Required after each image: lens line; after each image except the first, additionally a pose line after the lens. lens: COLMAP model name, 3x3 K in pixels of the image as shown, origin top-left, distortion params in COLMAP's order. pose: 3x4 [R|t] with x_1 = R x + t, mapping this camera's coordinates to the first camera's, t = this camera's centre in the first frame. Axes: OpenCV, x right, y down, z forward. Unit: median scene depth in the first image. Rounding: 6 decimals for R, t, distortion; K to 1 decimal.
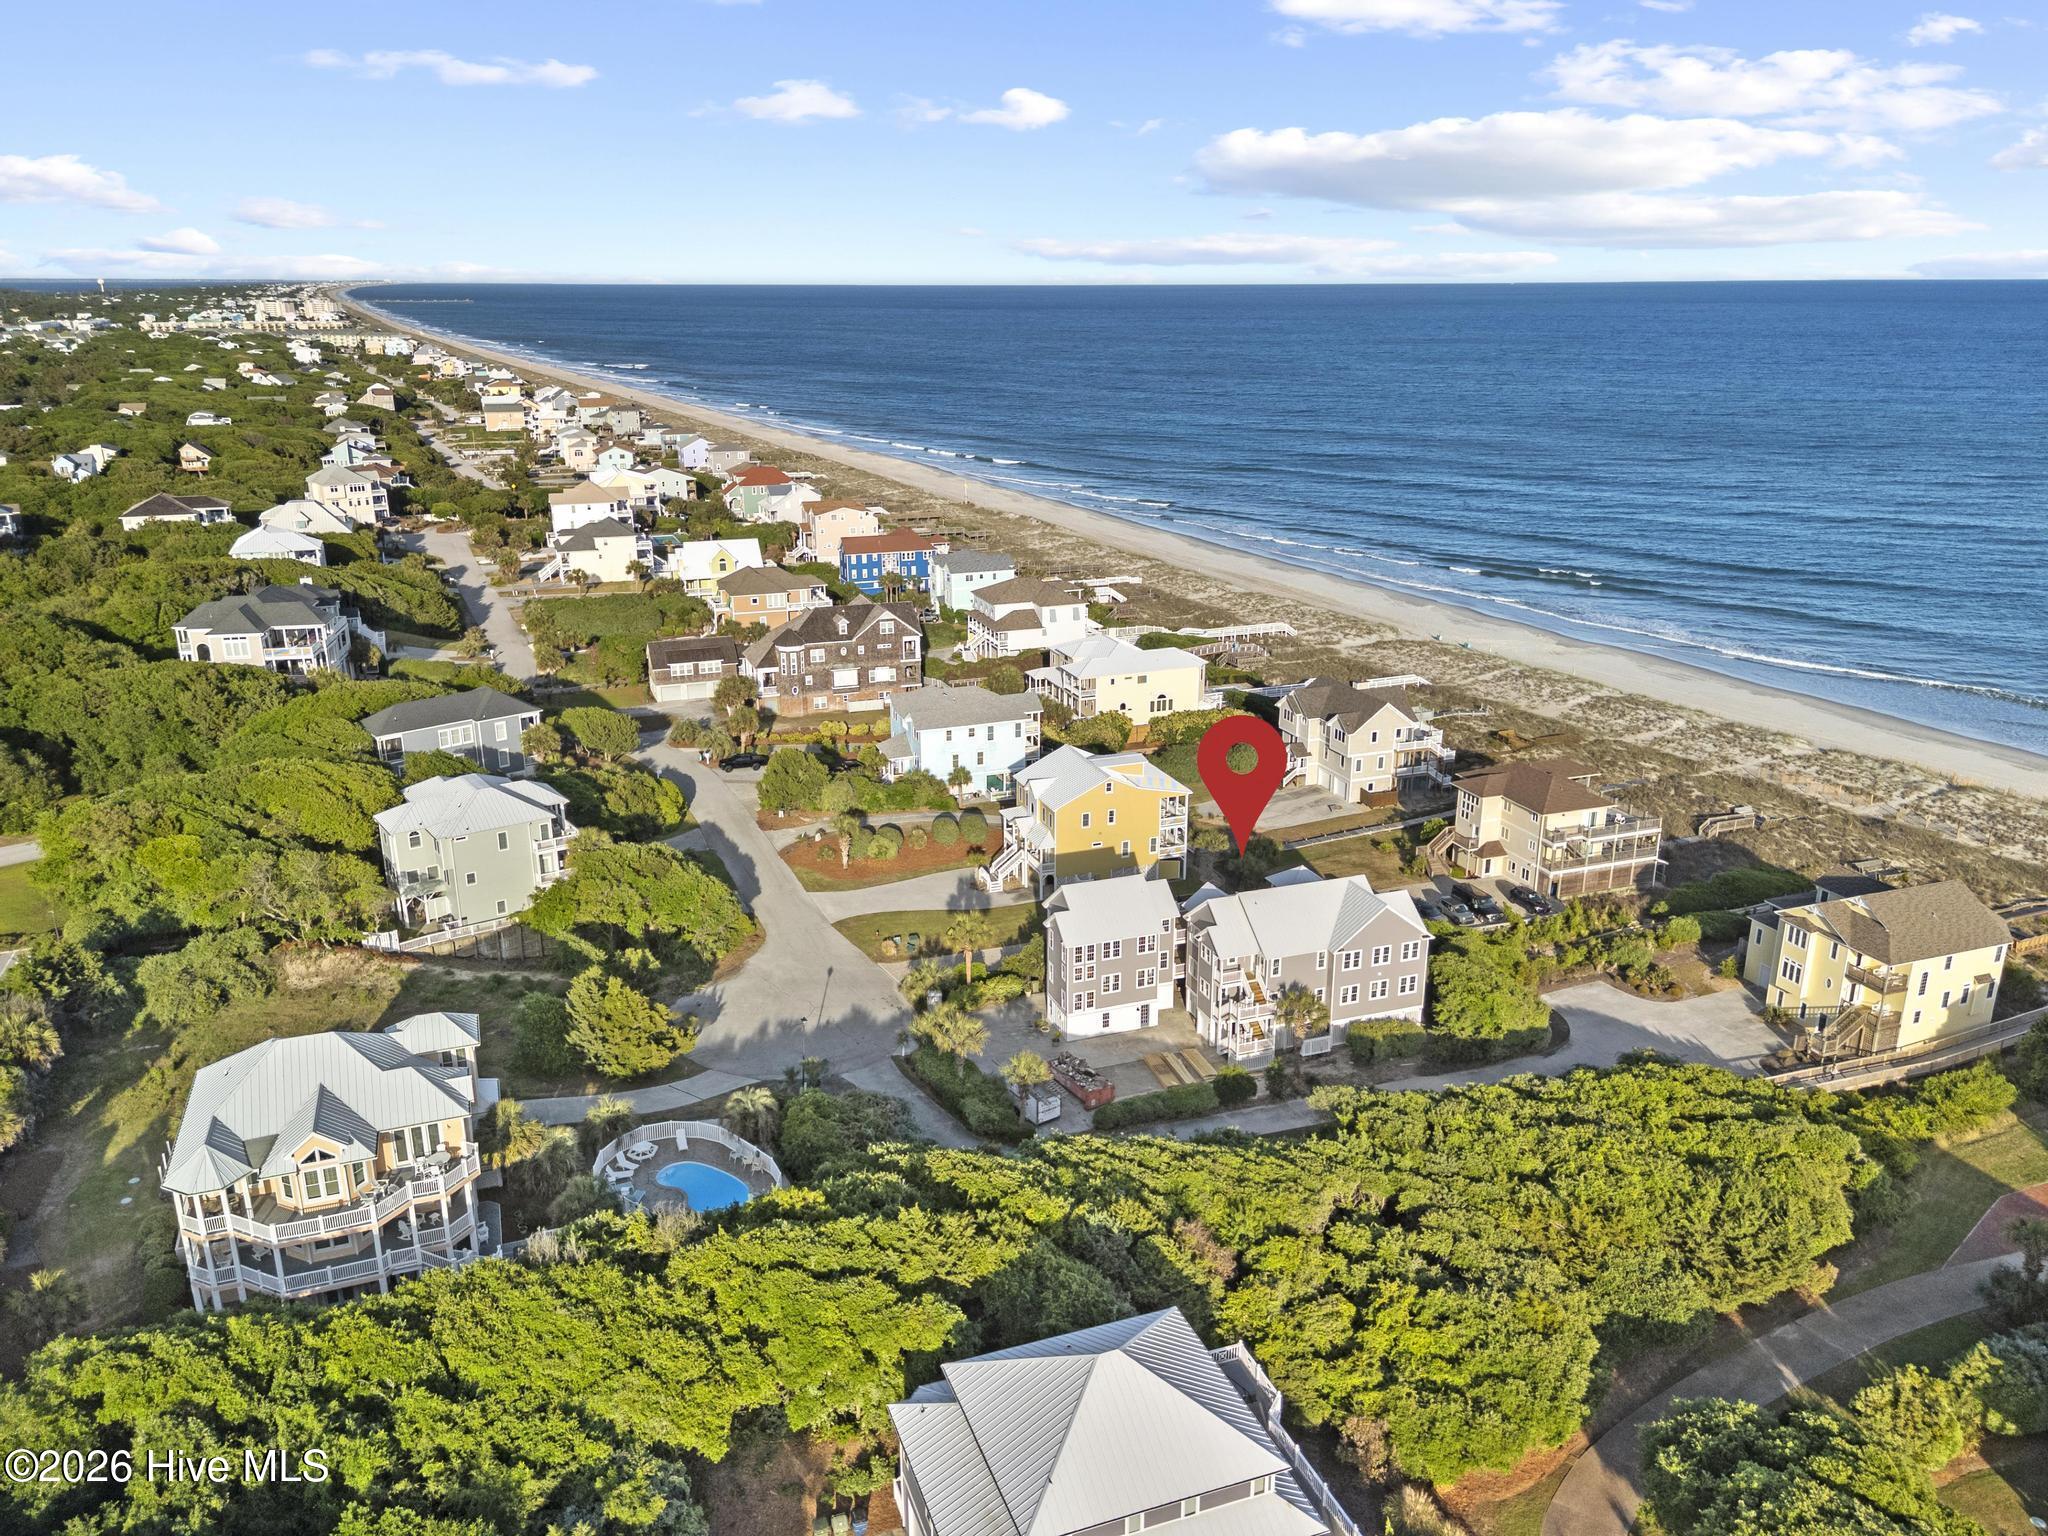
lens RADIAL K [[1493.6, 0, 1033.3], [0, 1493.6, 766.3], [0, 0, 1]] dist [0.114470, -0.135084]
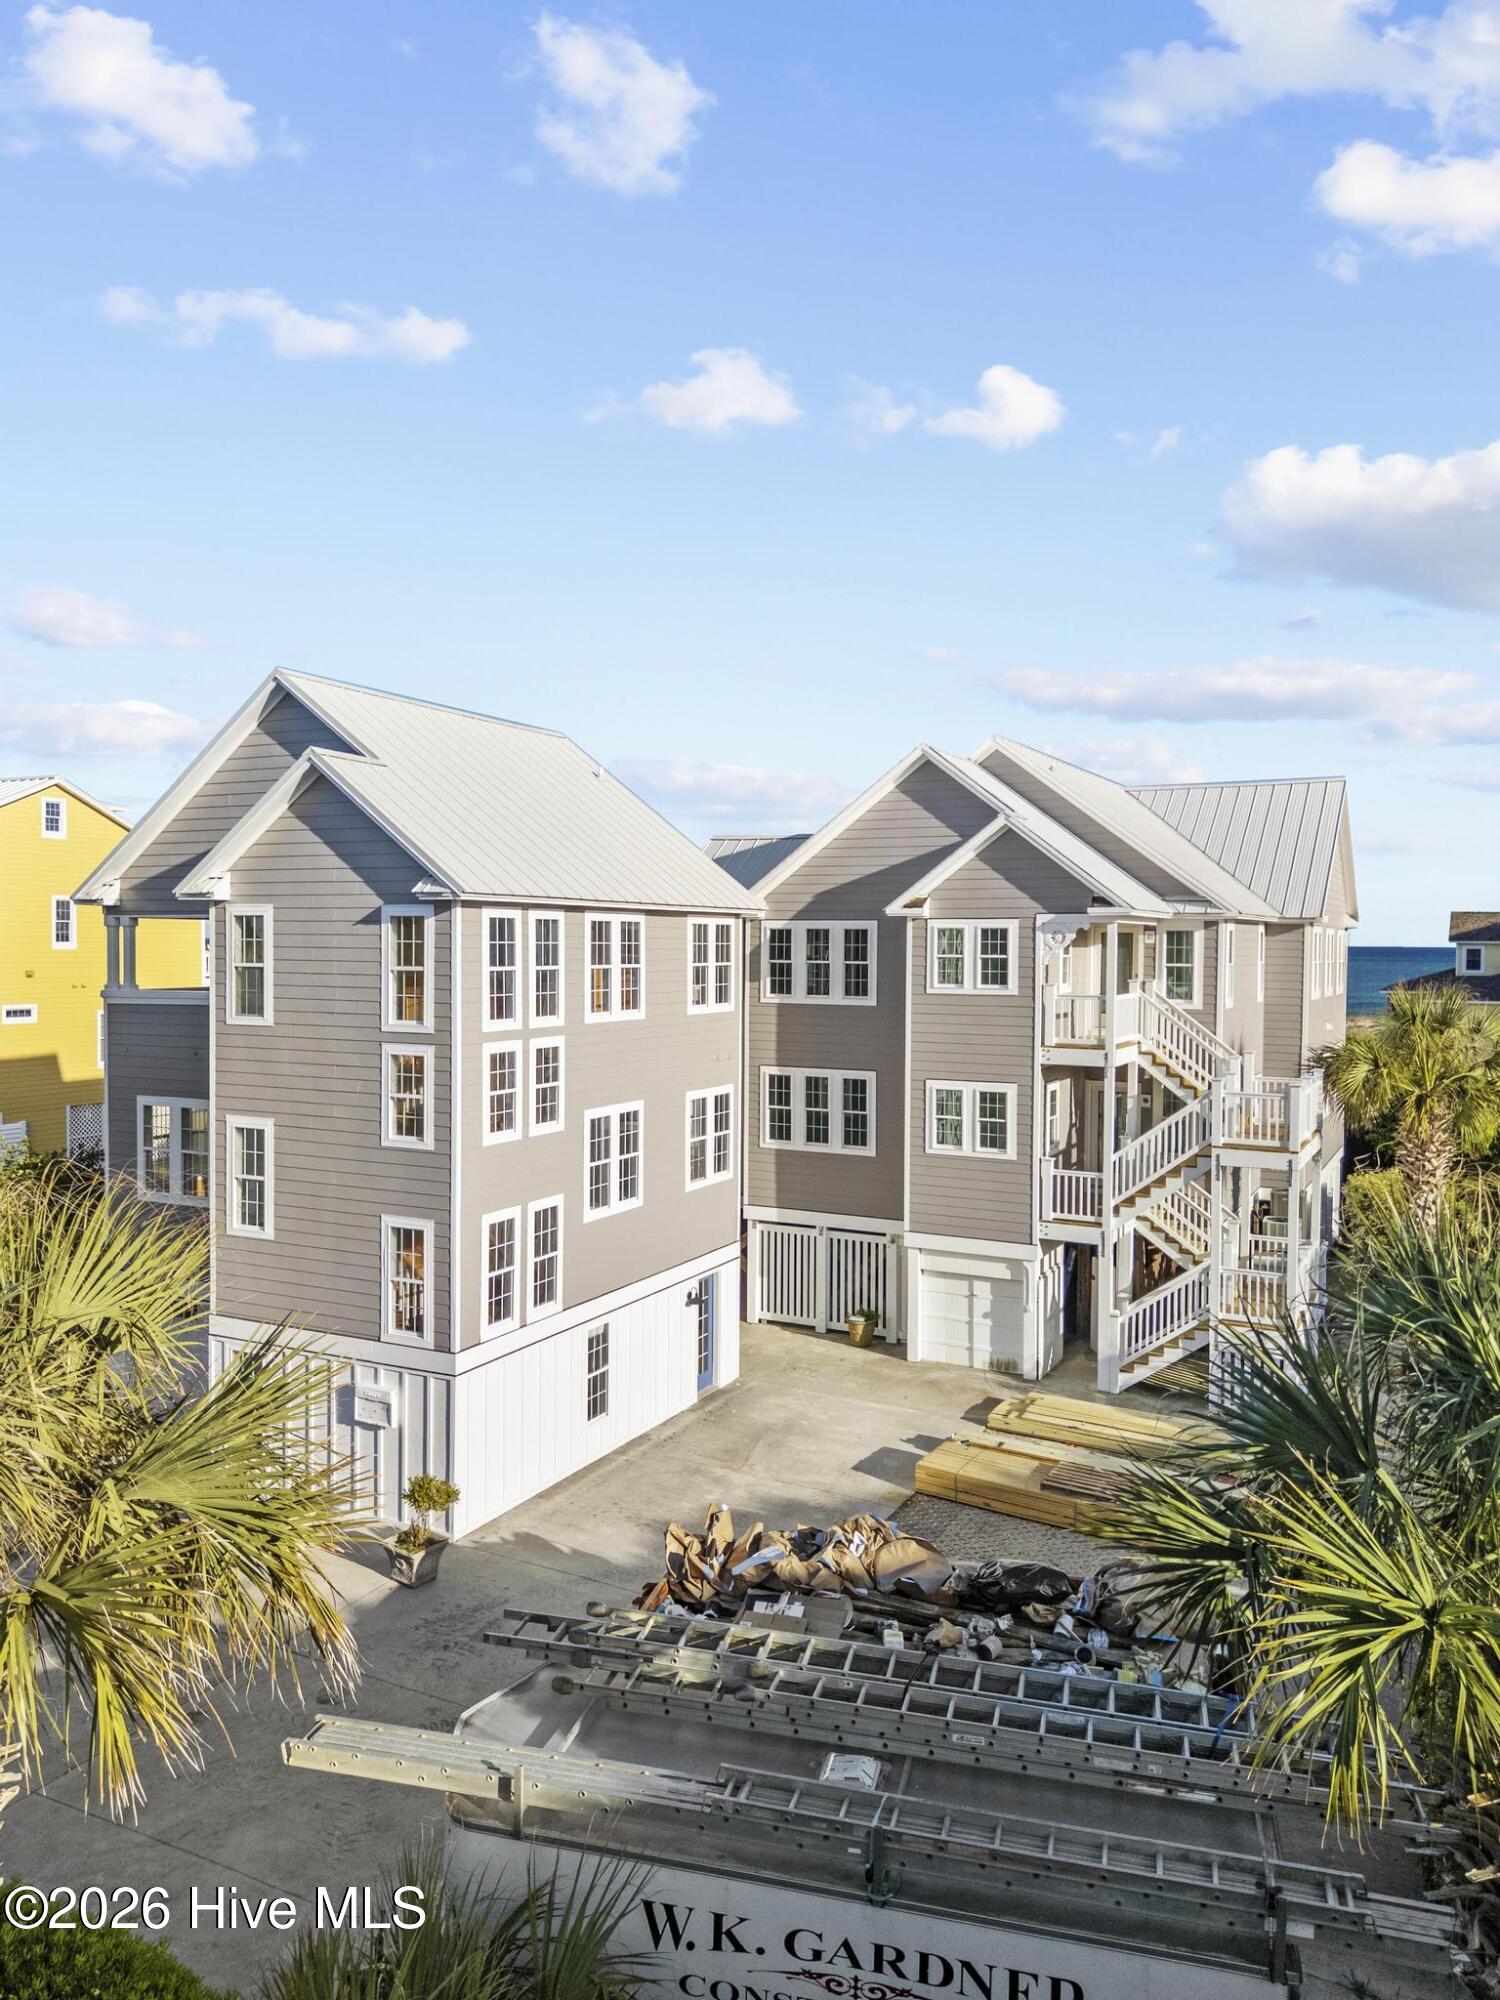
lens RADIAL K [[1462.5, 0, 747.6], [0, 1462.5, 993.9], [0, 0, 1]] dist [0.089612, -0.103747]
pose [[0.737005, -0.016112, 0.675695, -0.041525], [0.198256, 0.960894, -0.193333, 0.112032], [-0.646156, 0.276448, 0.711378, 0.580768]]
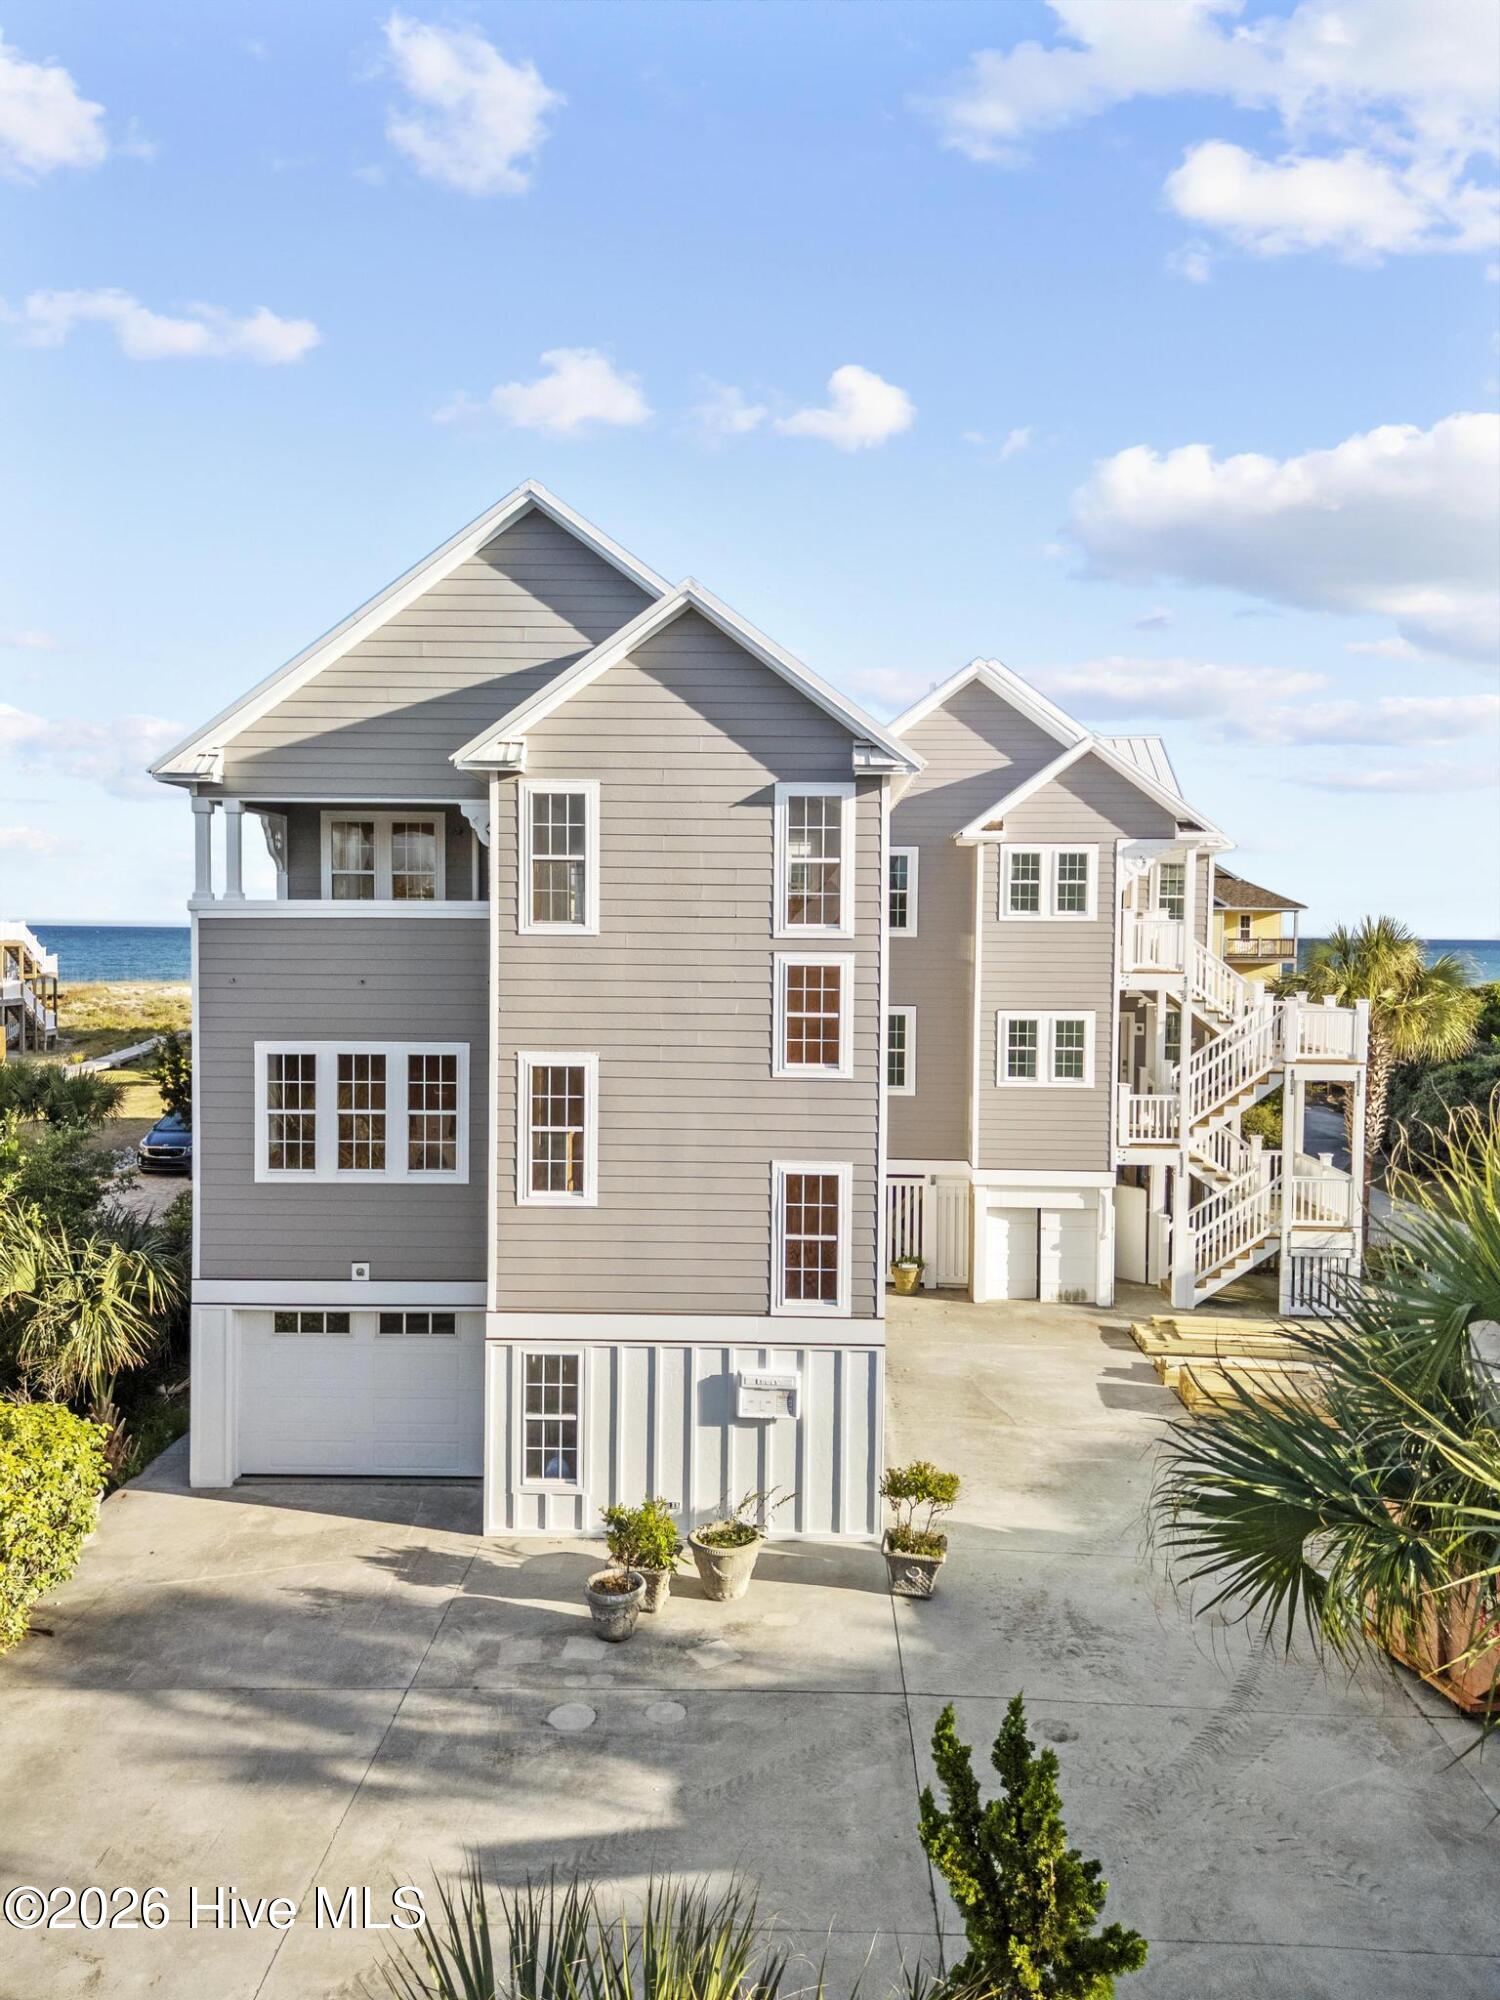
lens RADIAL K [[1468.4, 0, 750.0], [0, 1468.4, 1000.0], [0, 0, 1]] dist [0.119310, -0.149809]
pose [[0.374927, -0.036456, 0.926337, -0.071603], [0.273937, 0.958963, -0.073133, 0.097724], [-0.885657, 0.281177, 0.369528, 0.647159]]
